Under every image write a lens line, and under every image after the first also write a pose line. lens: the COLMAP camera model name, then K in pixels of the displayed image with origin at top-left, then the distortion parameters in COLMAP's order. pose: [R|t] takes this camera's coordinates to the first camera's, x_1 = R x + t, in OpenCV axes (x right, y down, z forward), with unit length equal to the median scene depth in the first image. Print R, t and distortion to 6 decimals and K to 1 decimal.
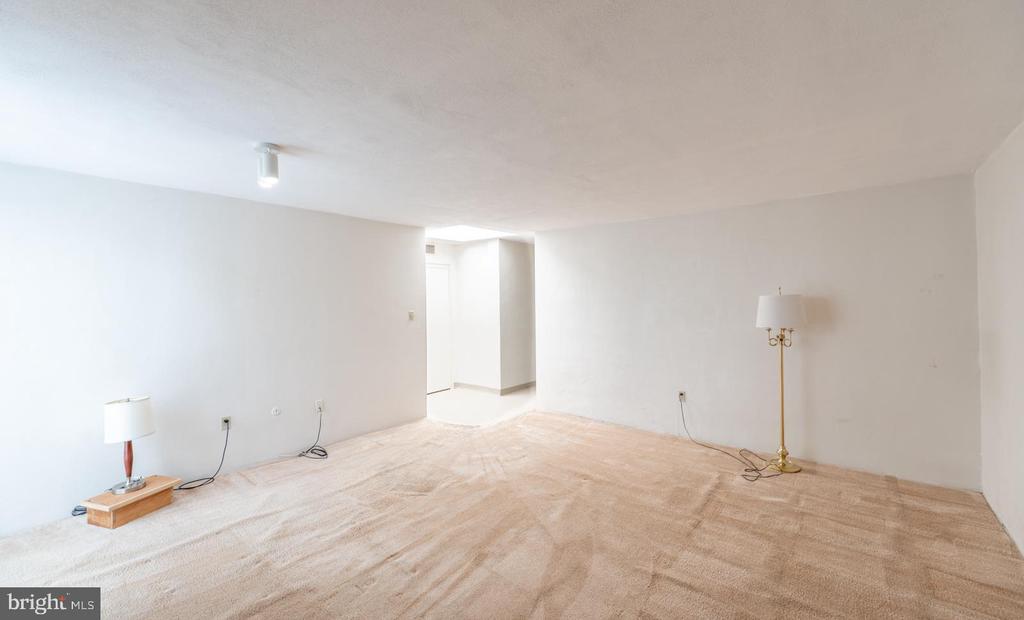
lens RADIAL K [[418.0, 0, 509.3], [0, 418.0, 284.8], [0, 0, 1]] dist [-0.000058, -0.000036]
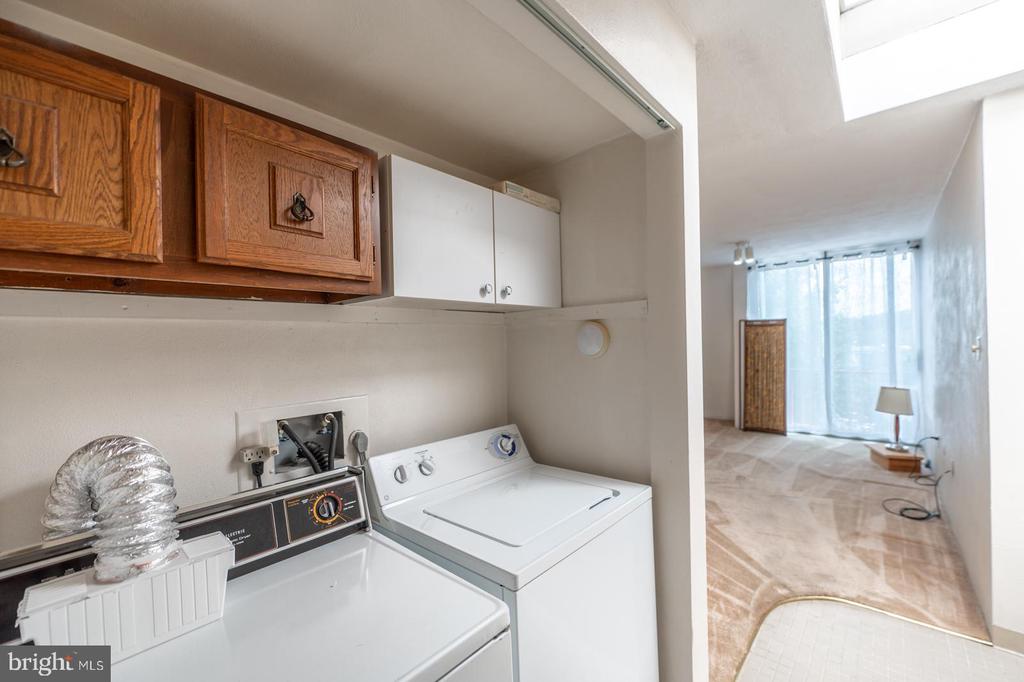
lens RADIAL K [[414.1, 0, 516.8], [0, 414.1, 342.5], [0, 0, 1]] dist [0.000575, -0.000289]
pose [[-0.996777, 0.034309, 0.072511, 0.211216], [0.031955, 0.998932, -0.033378, 0.092018], [-0.073579, -0.030953, -0.996809, 1.866084]]
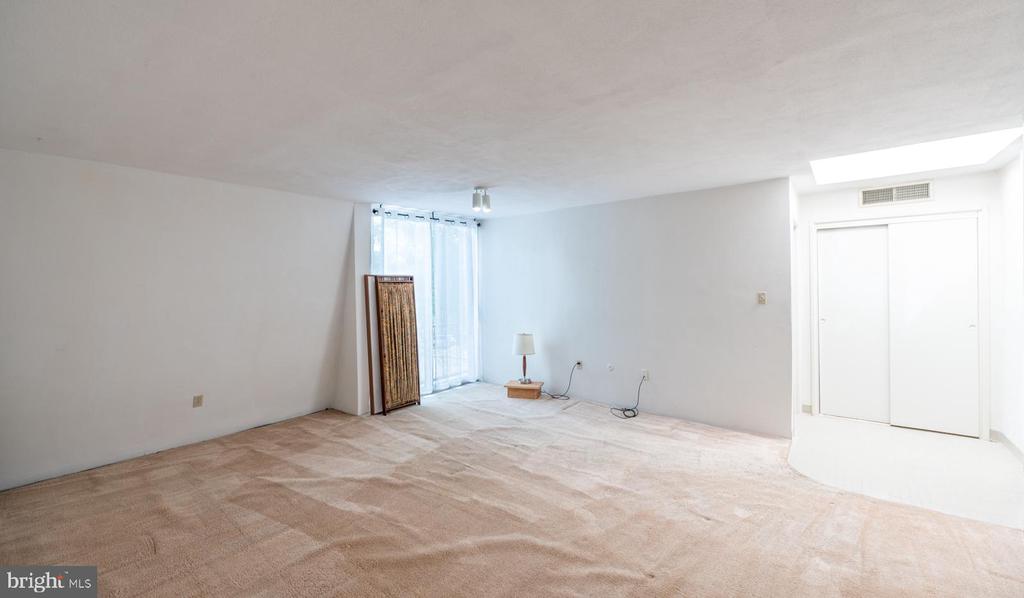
lens RADIAL K [[418.7, 0, 522.2], [0, 418.7, 282.0], [0, 0, 1]] dist [-0.000276, -0.000110]
pose [[0.005207, 0.010933, -0.999927, 0.699458], [0.052365, 0.998565, 0.011191, 0.016310], [0.998614, -0.052420, 0.004627, 0.737470]]
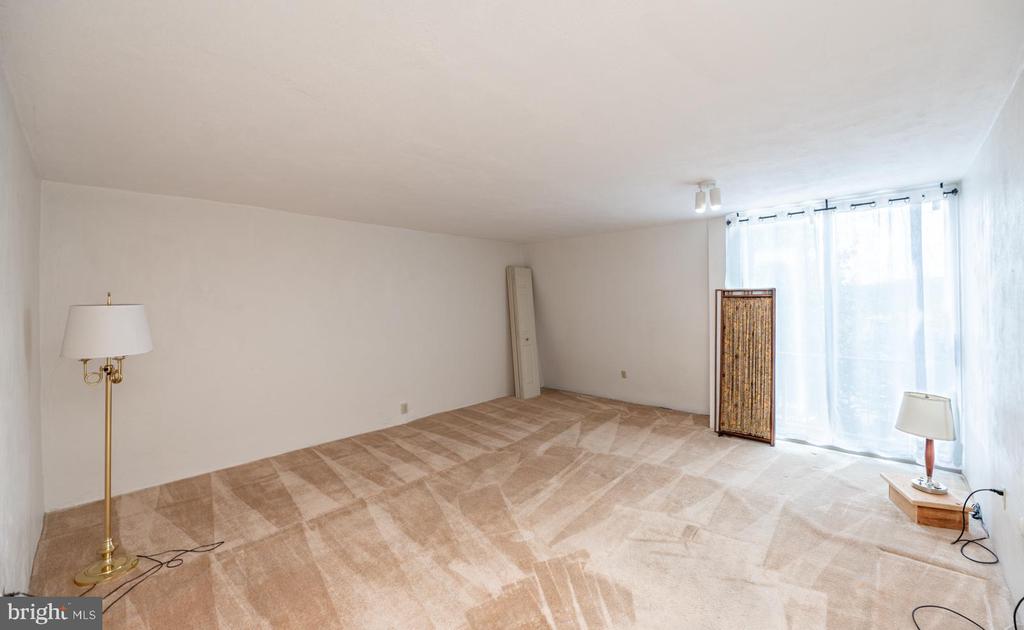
lens RADIAL K [[418.3, 0, 516.1], [0, 418.3, 297.2], [0, 0, 1]] dist [-0.000269, -0.000458]
pose [[-0.995782, 0.022089, 0.089052, -0.037041], [0.017531, 0.998512, -0.051645, 0.058866], [-0.090060, -0.049866, -0.994687, 1.523301]]
